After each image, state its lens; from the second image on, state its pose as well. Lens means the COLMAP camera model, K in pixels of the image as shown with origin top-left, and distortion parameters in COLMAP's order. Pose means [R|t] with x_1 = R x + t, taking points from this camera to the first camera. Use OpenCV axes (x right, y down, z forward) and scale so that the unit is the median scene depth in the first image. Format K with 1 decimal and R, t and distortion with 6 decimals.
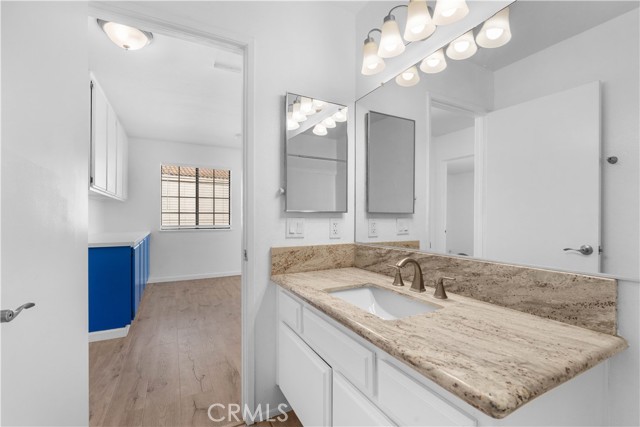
lens RADIAL K [[287.3, 0, 318.9], [0, 287.3, 216.5], [0, 0, 1]] dist [0.001990, 0.000251]
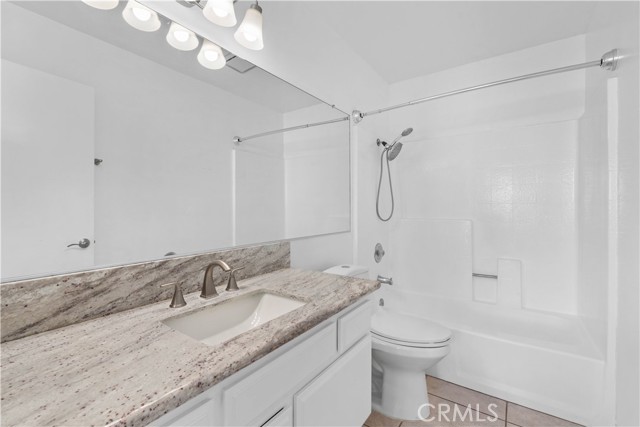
lens RADIAL K [[280.8, 0, 320.0], [0, 280.8, 213.5], [0, 0, 1]] dist [-0.001896, -0.000099]
pose [[-0.460407, -0.015175, 0.887578, -0.648193], [-0.000114, 0.999855, 0.017035, -0.017816], [-0.887708, 0.007742, -0.460342, 1.198501]]
